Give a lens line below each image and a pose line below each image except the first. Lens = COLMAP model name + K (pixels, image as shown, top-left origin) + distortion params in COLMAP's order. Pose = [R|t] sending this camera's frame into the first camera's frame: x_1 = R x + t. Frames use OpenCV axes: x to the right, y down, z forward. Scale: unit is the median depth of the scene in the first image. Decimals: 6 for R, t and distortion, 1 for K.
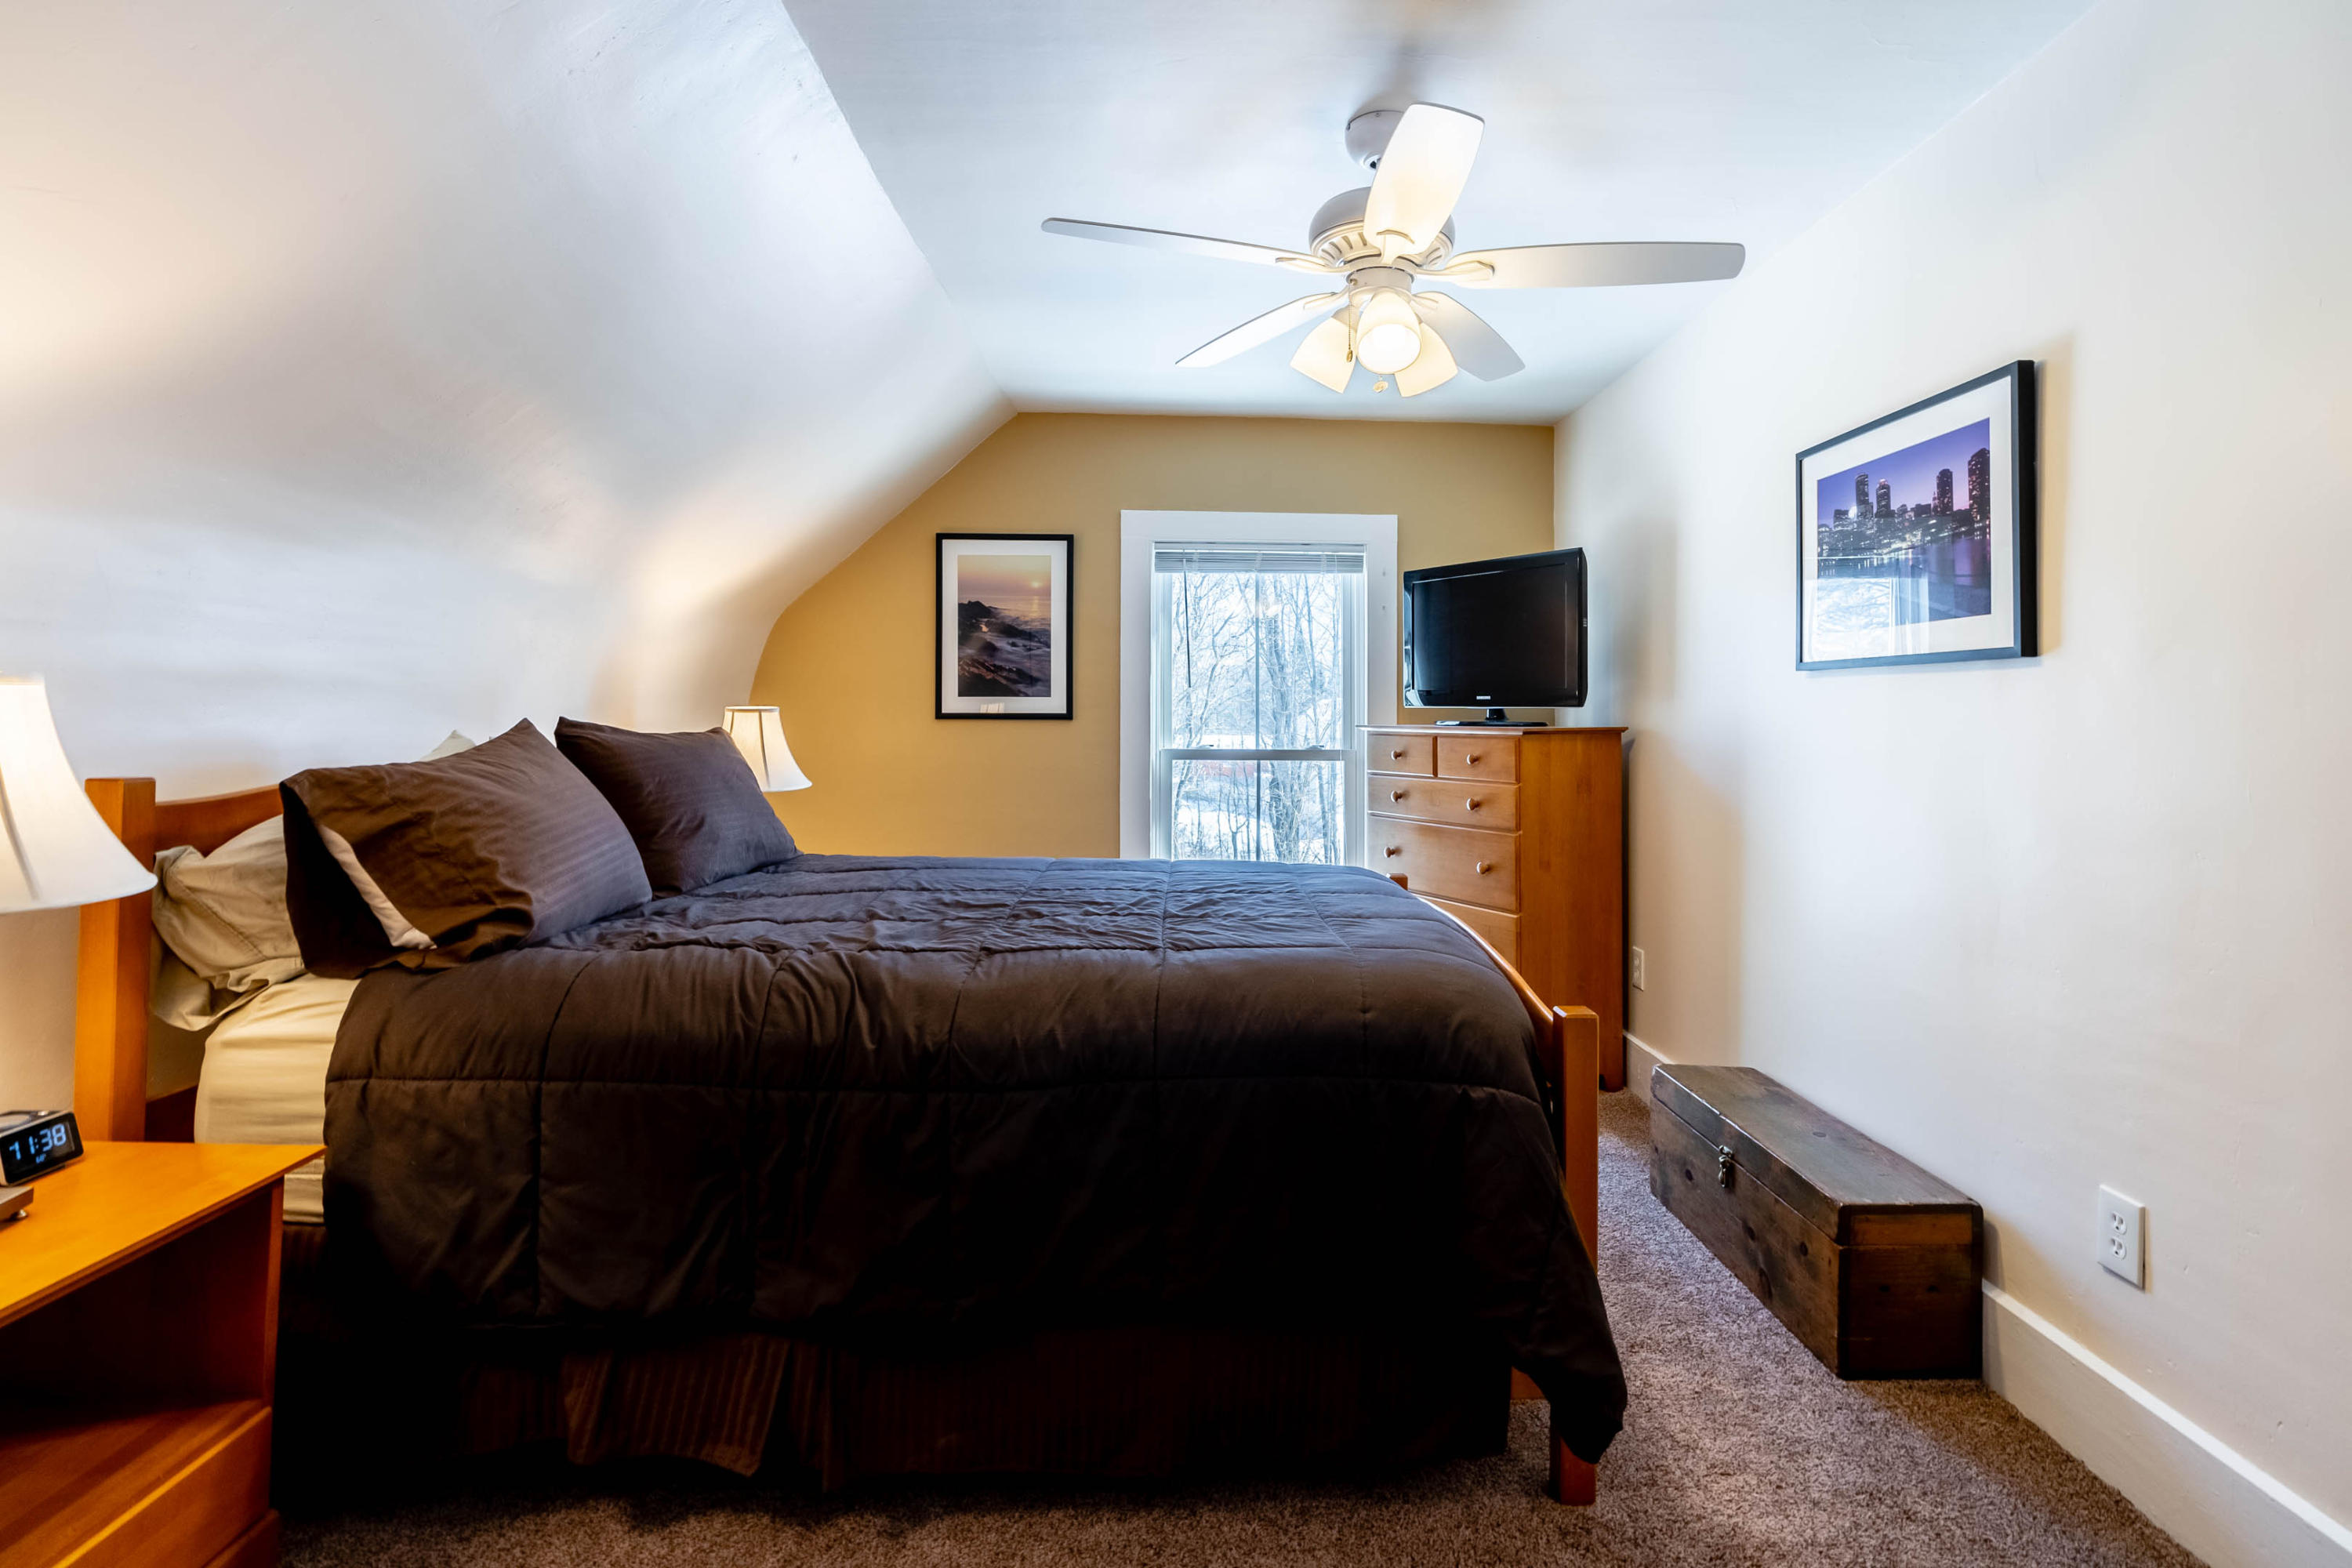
lens RADIAL K [[1093.8, 0, 1168.9], [0, 1093.8, 781.3], [0, 0, 1]] dist [-0.023756, 0.007716]
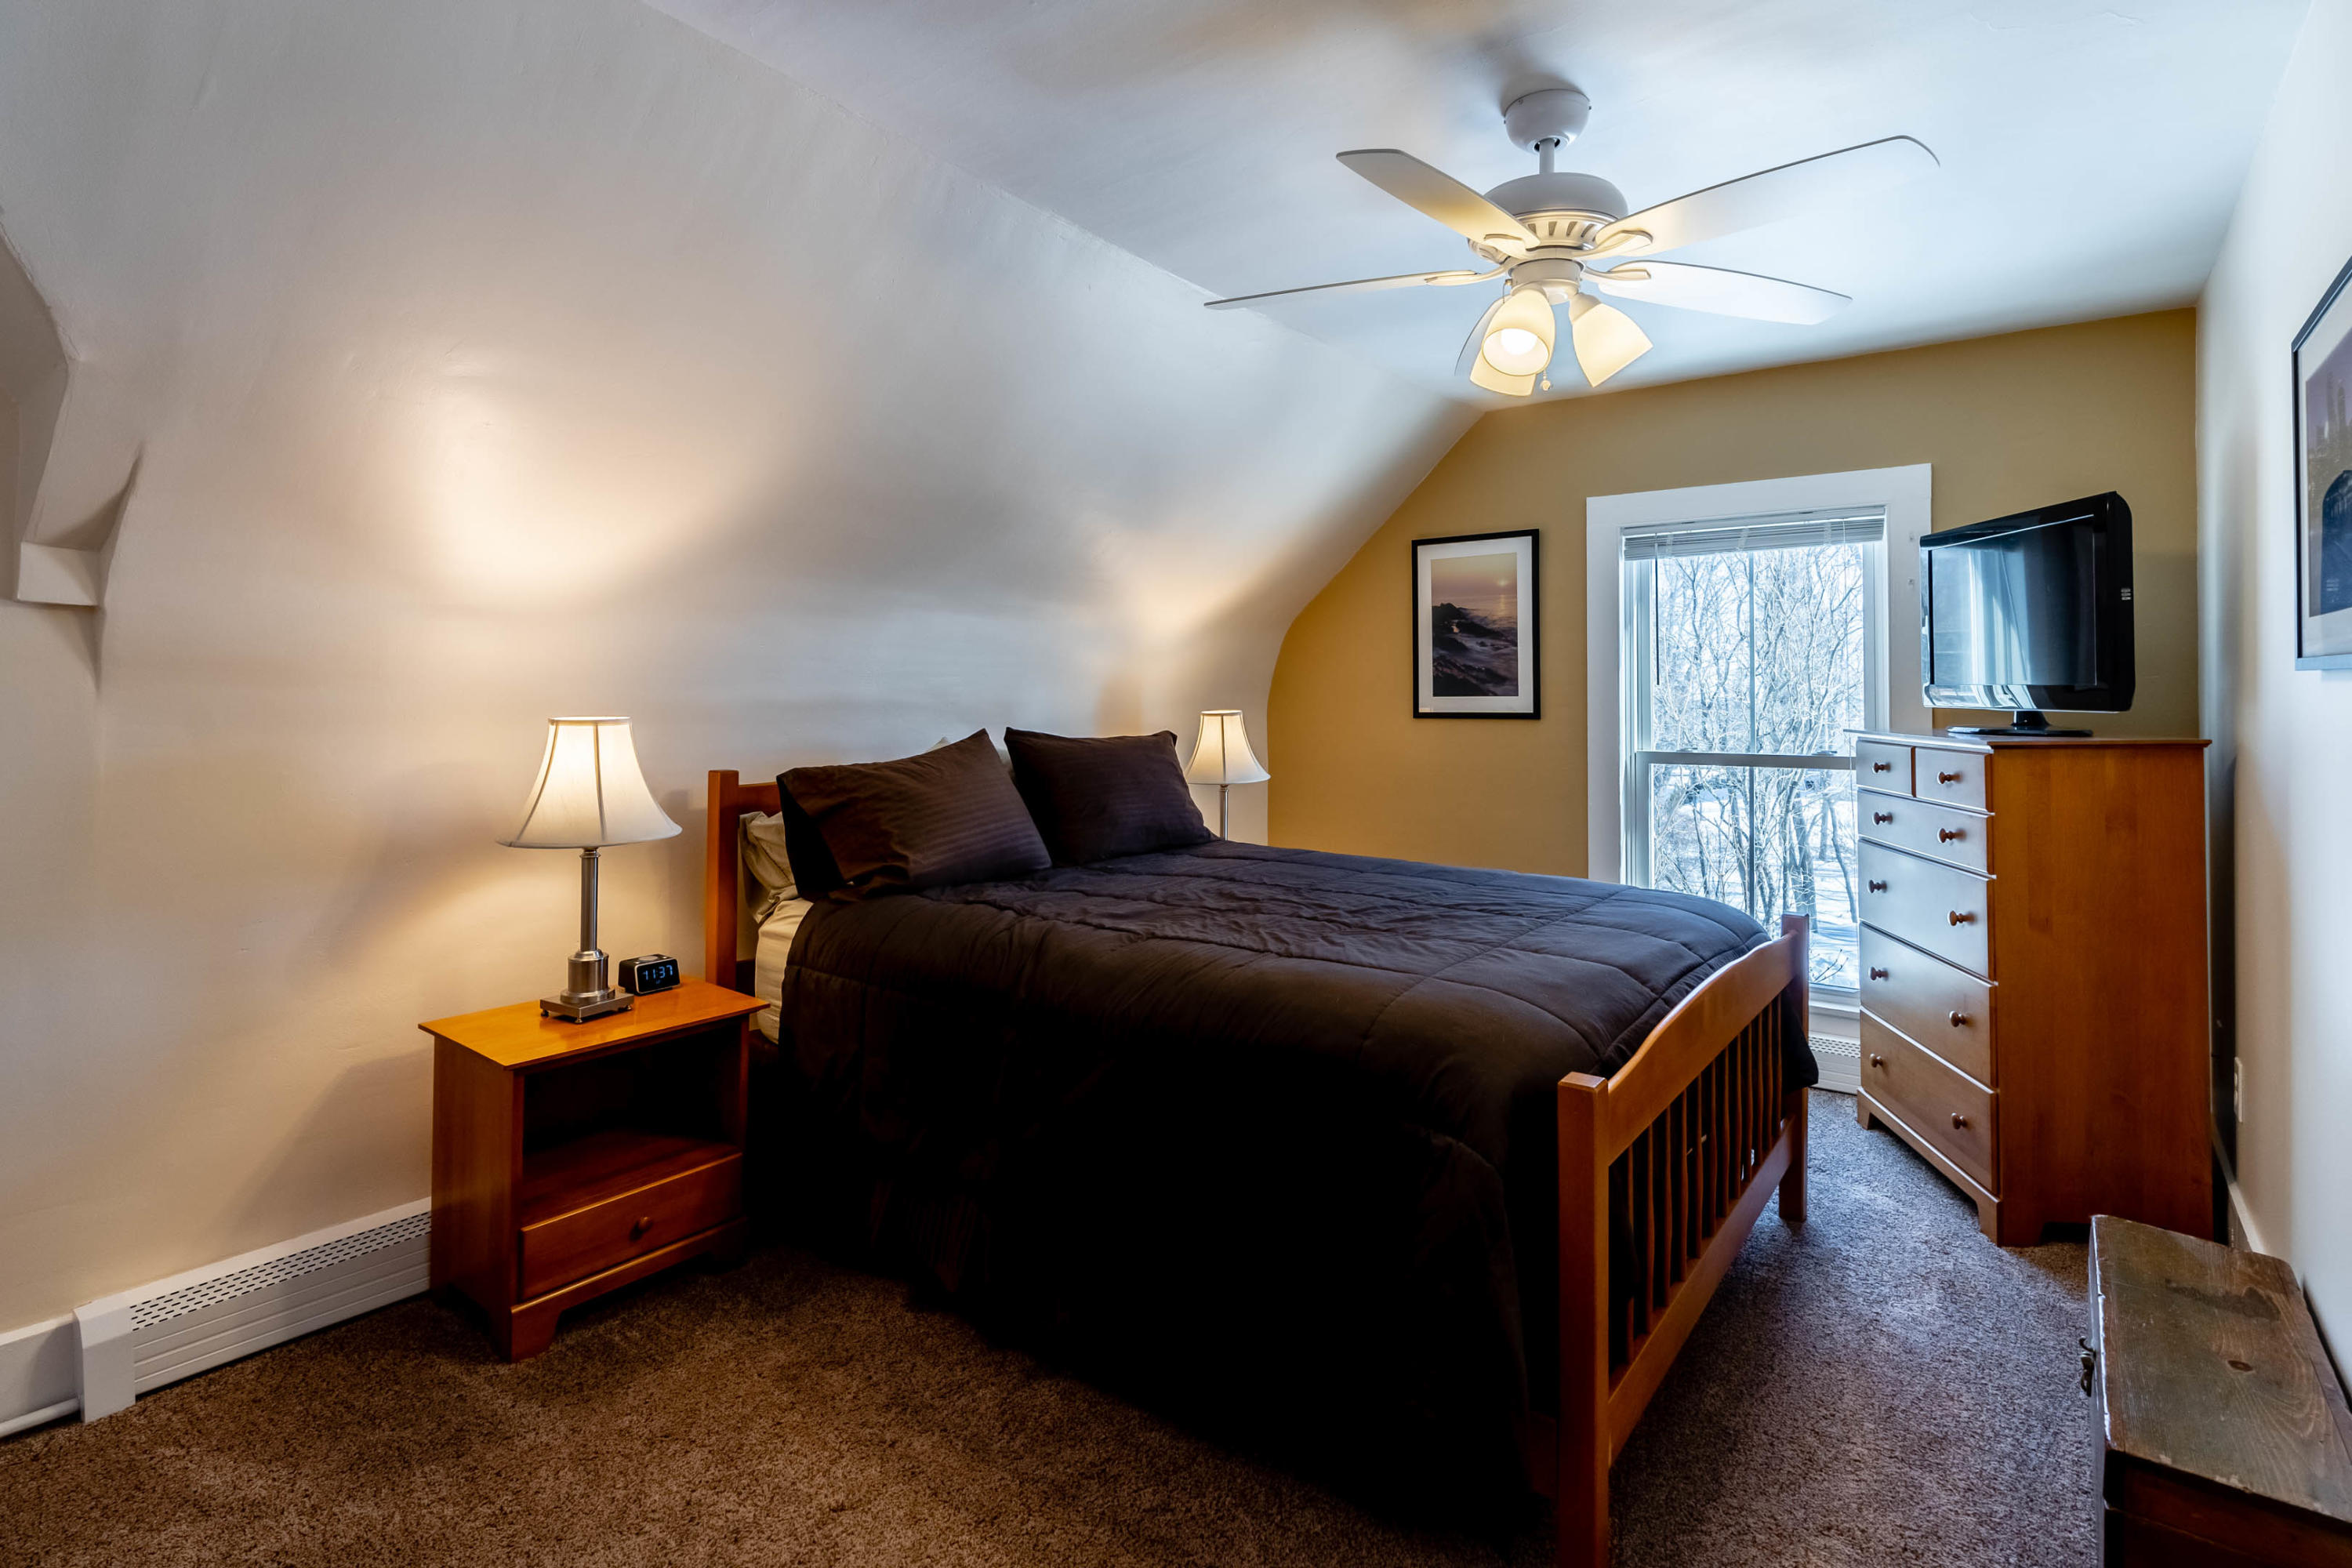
lens RADIAL K [[1093.8, 0, 1154.5], [0, 1093.8, 770.1], [0, 0, 1]] dist [-0.023756, 0.007716]
pose [[0.779043, 0.030133, -0.626246, 0.262809], [-0.024462, 0.999545, 0.017664, -0.020817], [0.626493, 0.001558, 0.779426, 0.032807]]
